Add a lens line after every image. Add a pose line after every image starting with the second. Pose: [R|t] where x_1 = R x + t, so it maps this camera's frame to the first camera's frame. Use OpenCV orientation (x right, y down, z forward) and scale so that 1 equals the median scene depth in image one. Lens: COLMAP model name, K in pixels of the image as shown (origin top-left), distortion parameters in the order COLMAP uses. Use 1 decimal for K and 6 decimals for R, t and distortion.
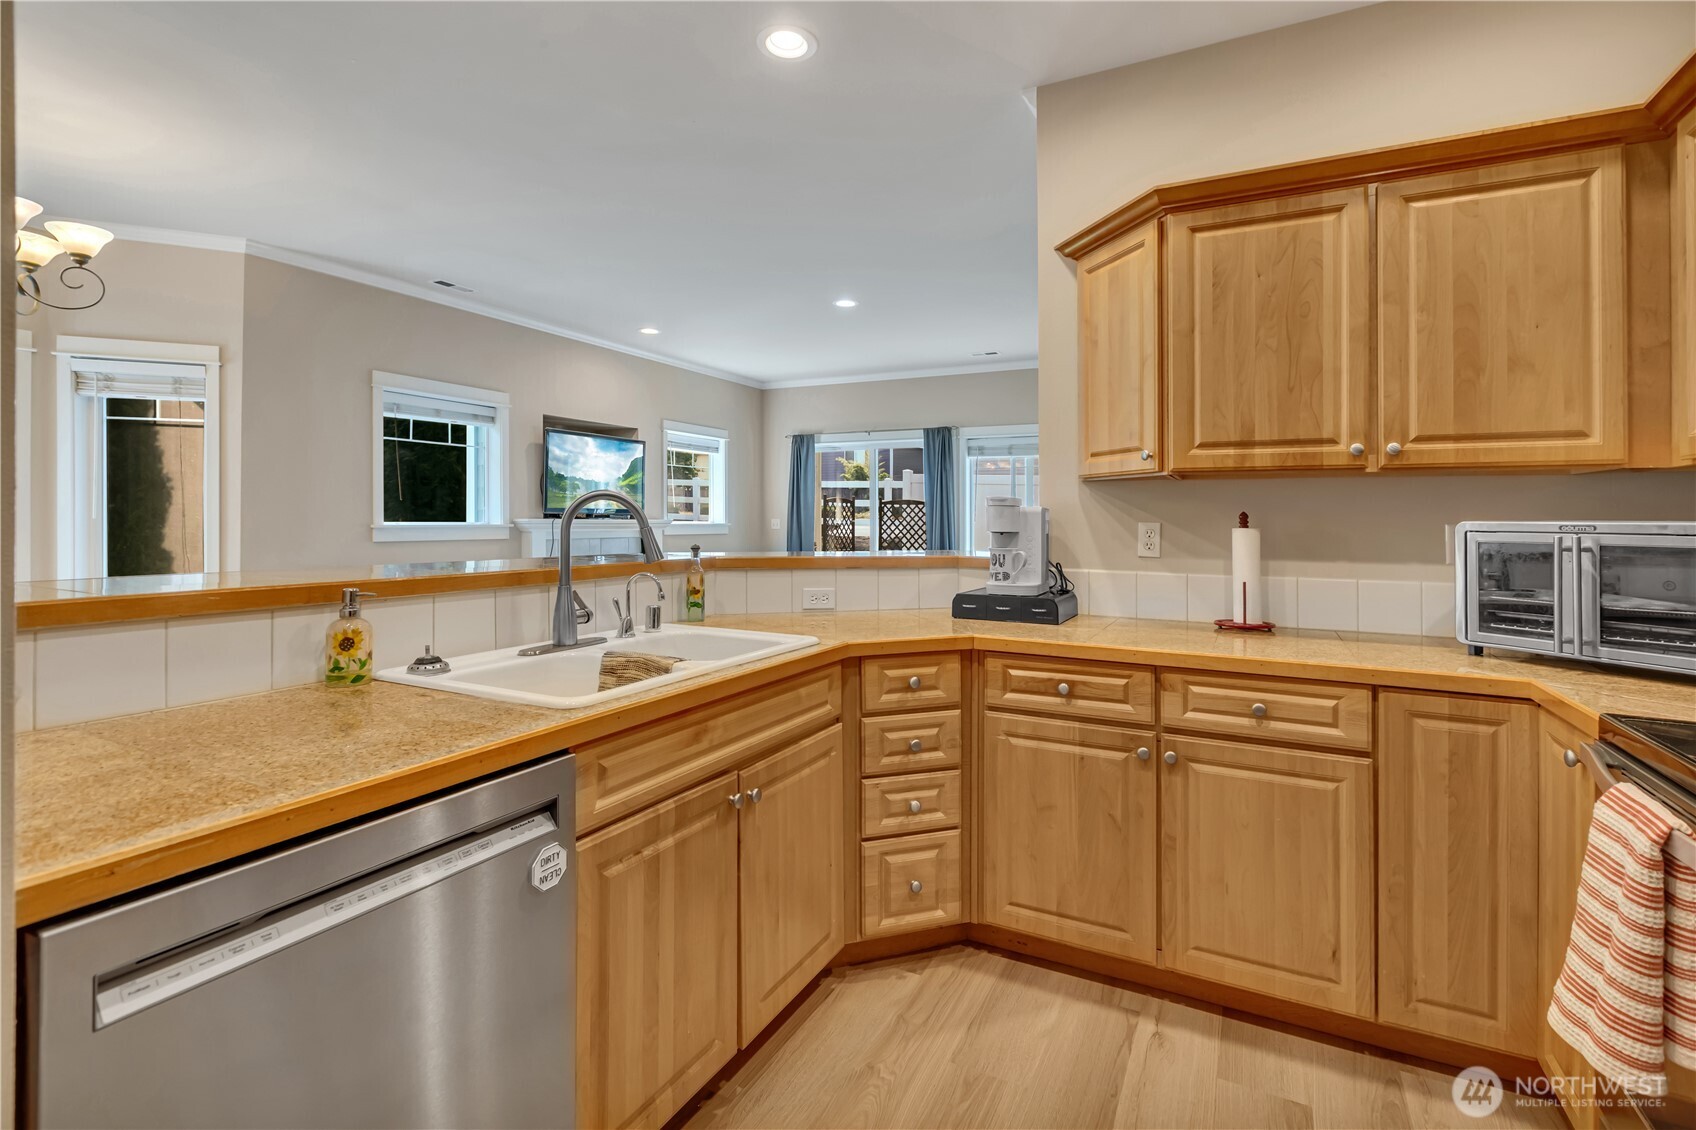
lens RADIAL K [[780.8, 0, 866.5], [0, 780.8, 515.8], [0, 0, 1]] dist [-0.002055, 0.001695]
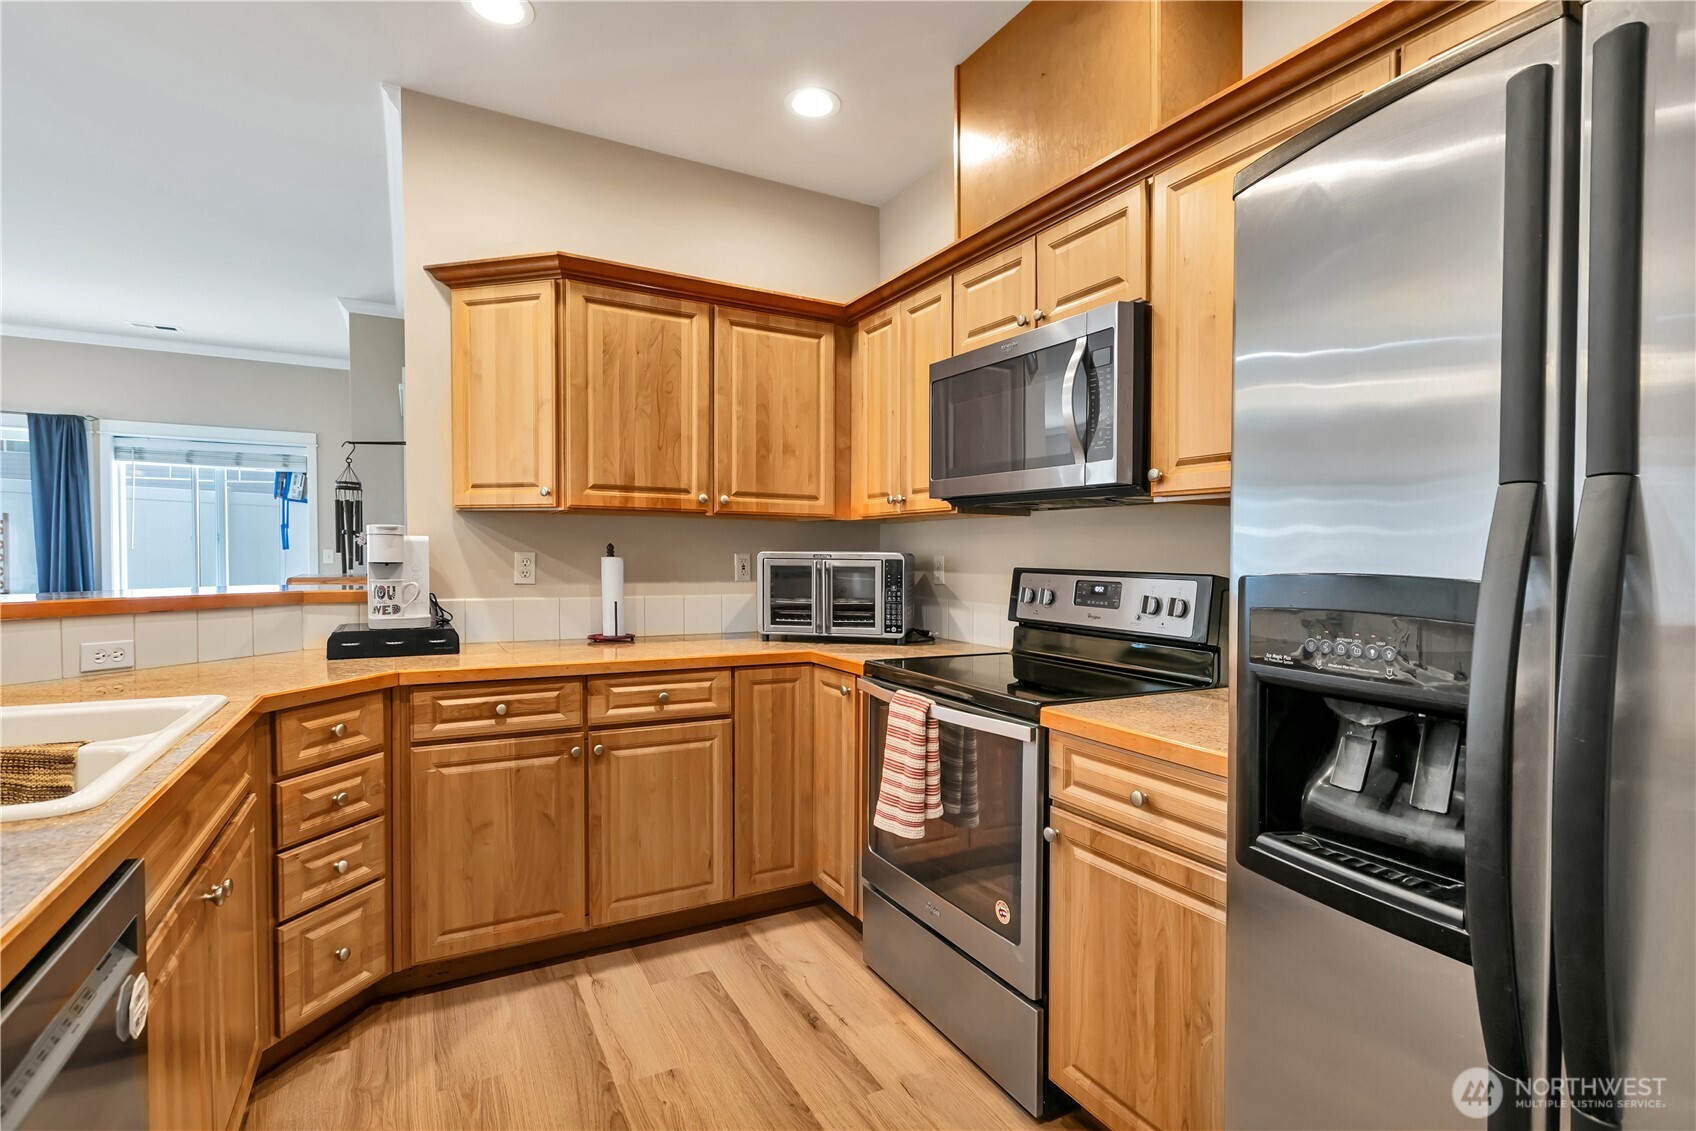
lens RADIAL K [[788.2, 0, 858.8], [0, 788.2, 569.9], [0, 0, 1]] dist [-0.007030, 0.002028]
pose [[0.558550, -0.018218, 0.829271, -0.336029], [-0.009769, 0.999545, 0.028539, -0.002816], [-0.829413, -0.024042, 0.558118, 0.005901]]
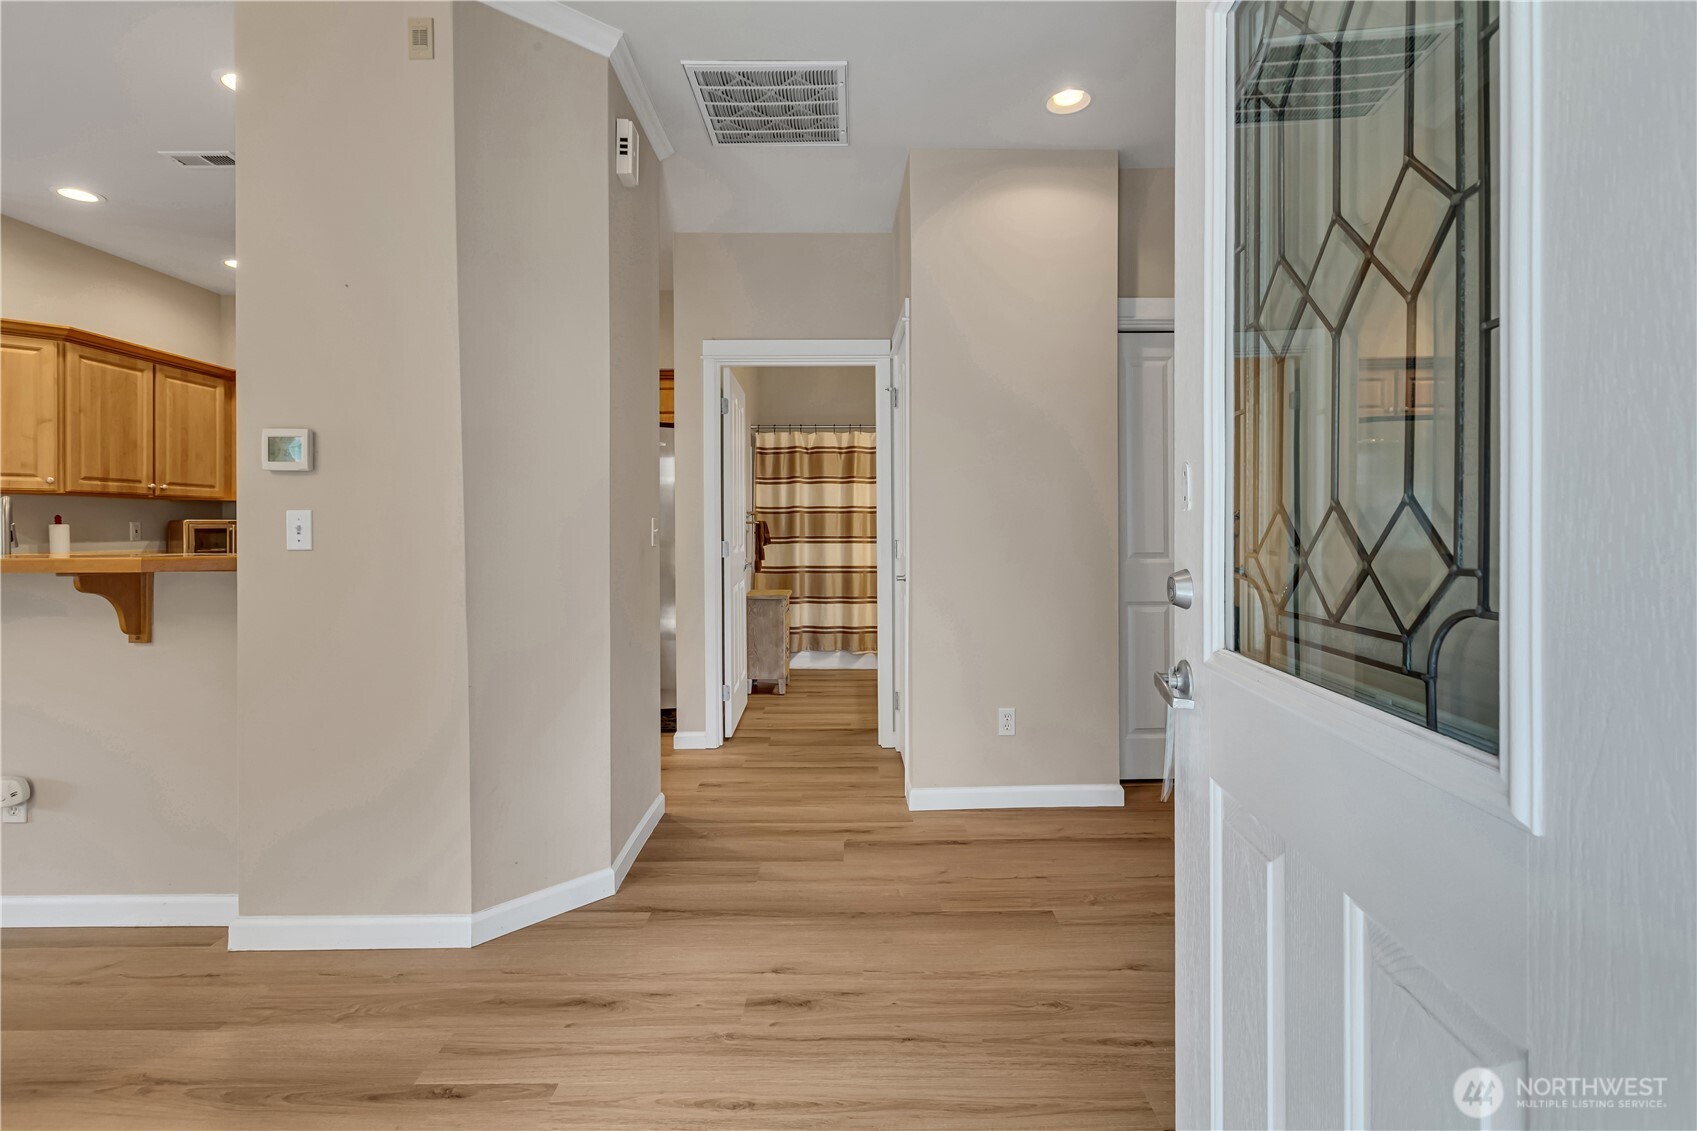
lens RADIAL K [[781.3, 0, 836.8], [0, 781.3, 509.1], [0, 0, 1]] dist [-0.002055, 0.001695]
pose [[-0.439362, 0.018092, 0.898128, -1.967167], [0.001827, 0.999813, -0.019246, 0.019473], [-0.898308, -0.006815, -0.439313, 0.236332]]
